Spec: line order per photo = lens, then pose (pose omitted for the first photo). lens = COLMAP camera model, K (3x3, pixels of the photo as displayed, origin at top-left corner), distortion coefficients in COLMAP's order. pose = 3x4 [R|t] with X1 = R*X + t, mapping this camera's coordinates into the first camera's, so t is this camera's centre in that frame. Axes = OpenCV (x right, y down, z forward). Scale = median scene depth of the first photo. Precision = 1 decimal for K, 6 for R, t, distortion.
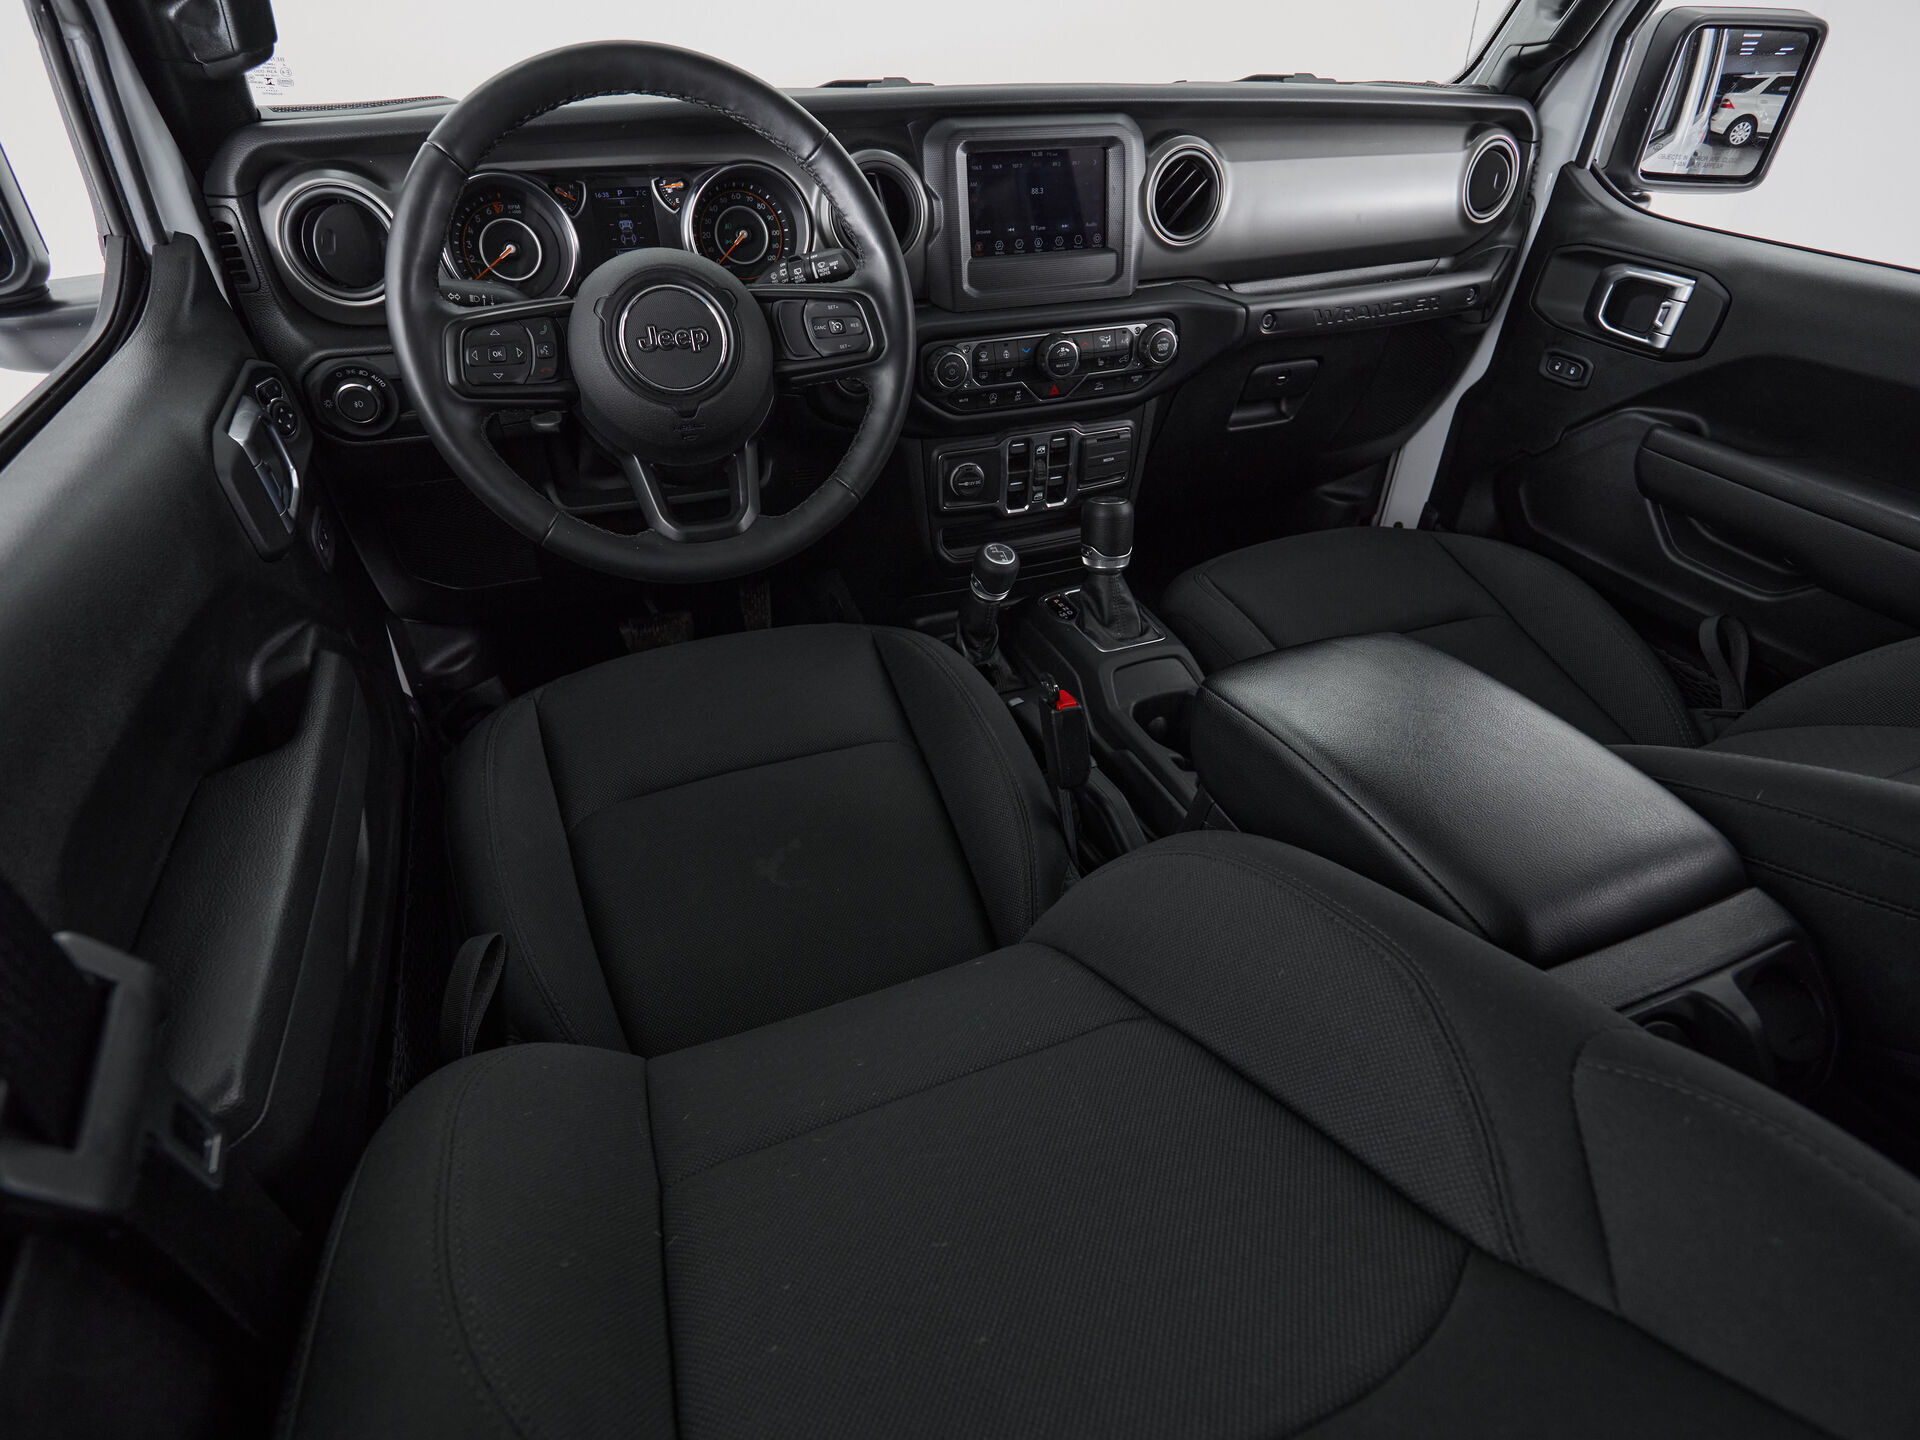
lens RADIAL K [[1018.6, 0, 960.0], [0, 1018.6, 720.0], [0, 0, 1]] dist [-0.003474, -0.003652]
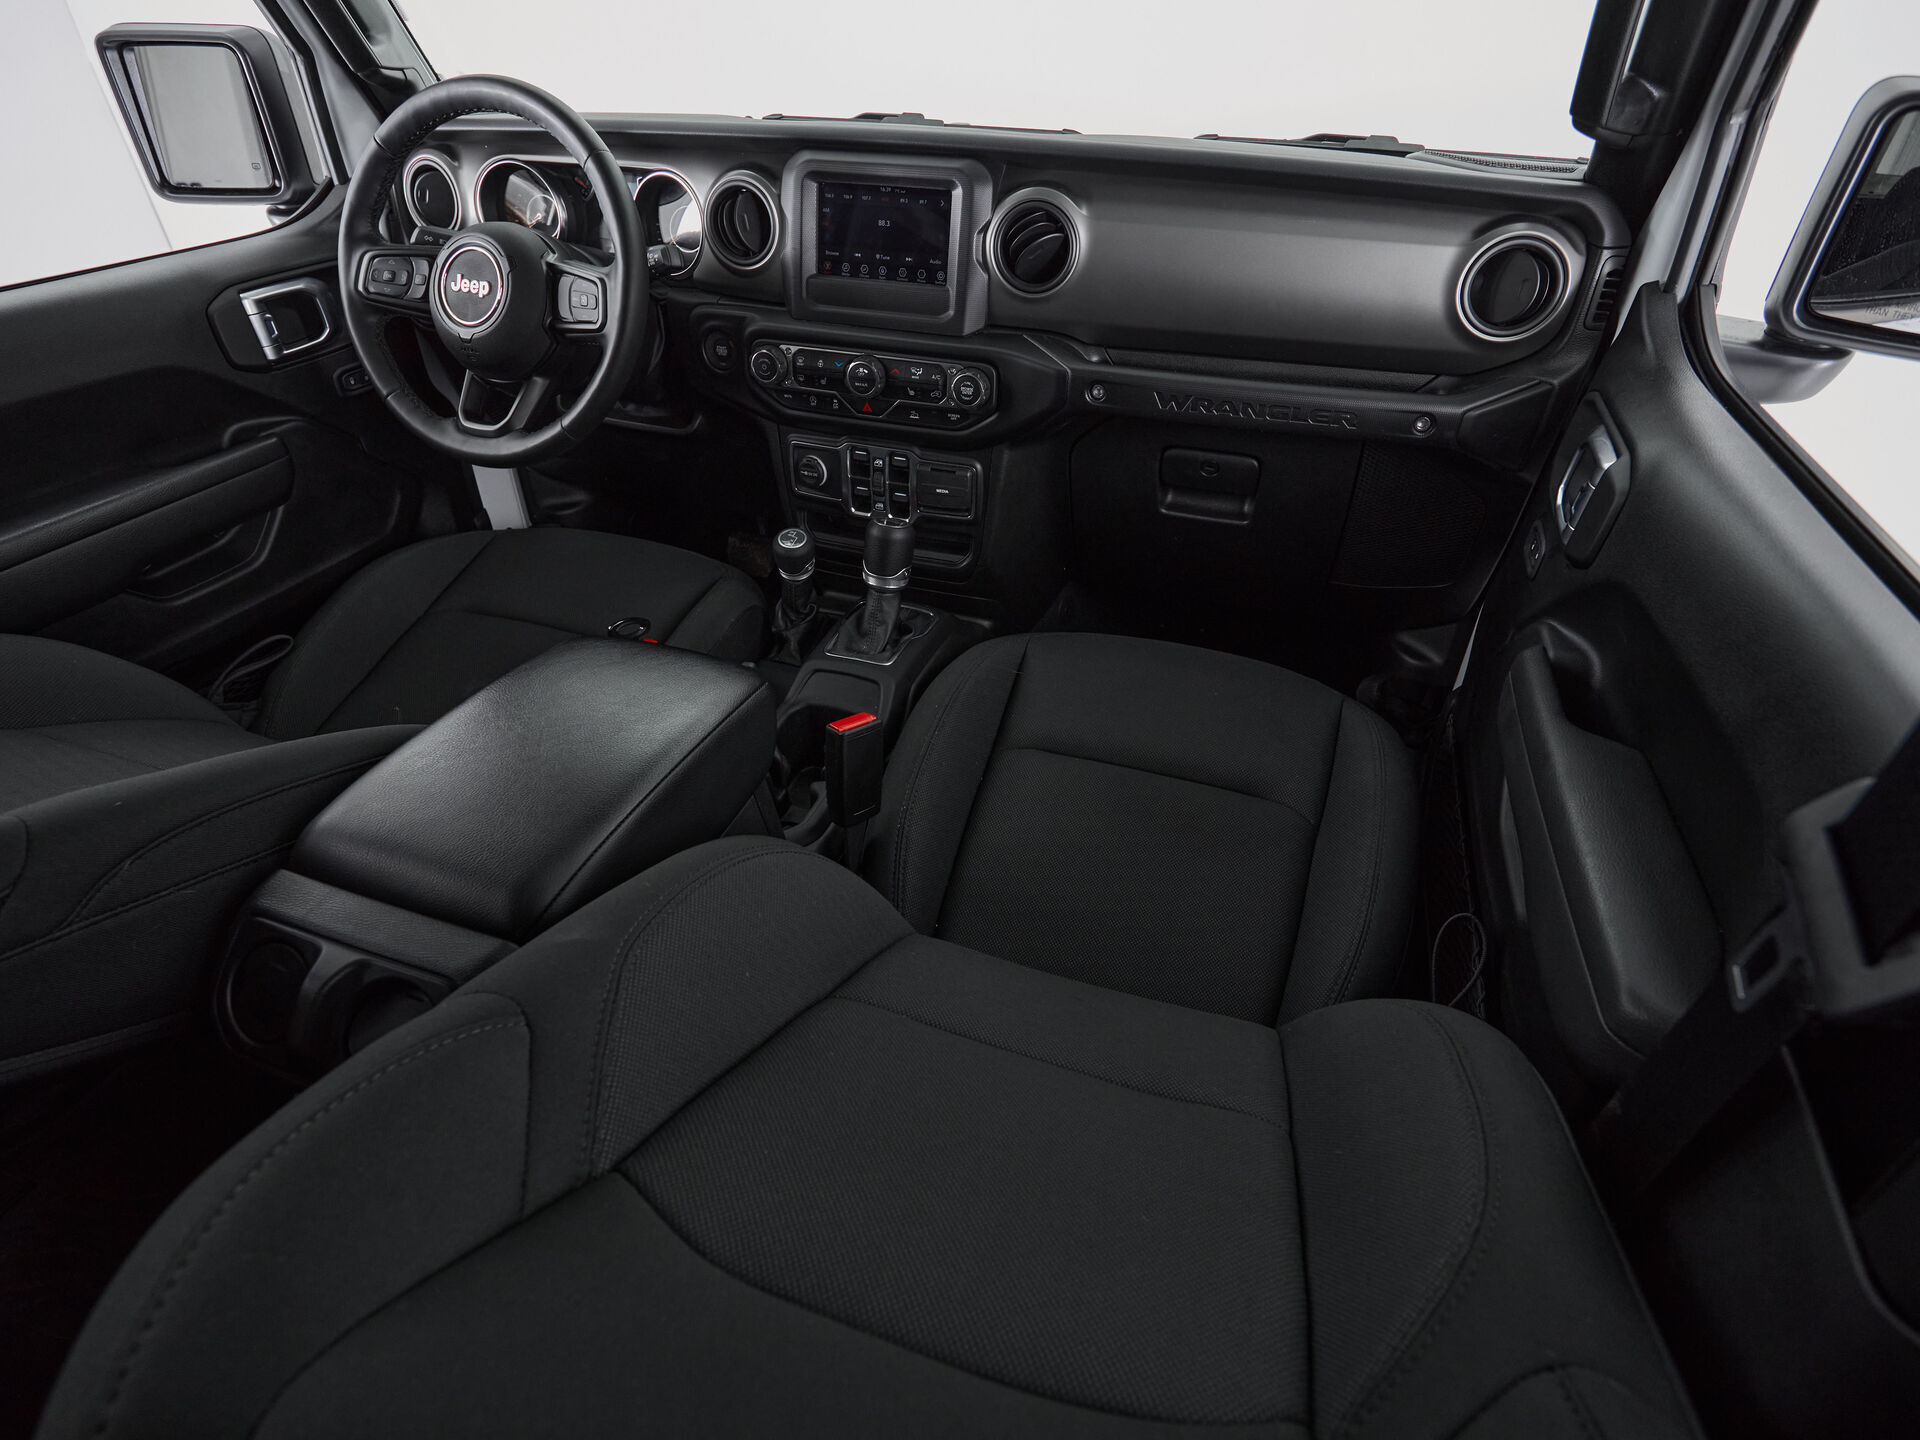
lens RADIAL K [[1012.6, 0, 960.0], [0, 1012.6, 720.0], [0, 0, 1]] dist [-0.002378, -0.000569]
pose [[0.743974, 0.383457, -0.547232, 0.853193], [-0.391497, 0.913810, 0.108077, -0.172507], [0.541509, 0.133833, 0.829974, 0.207709]]
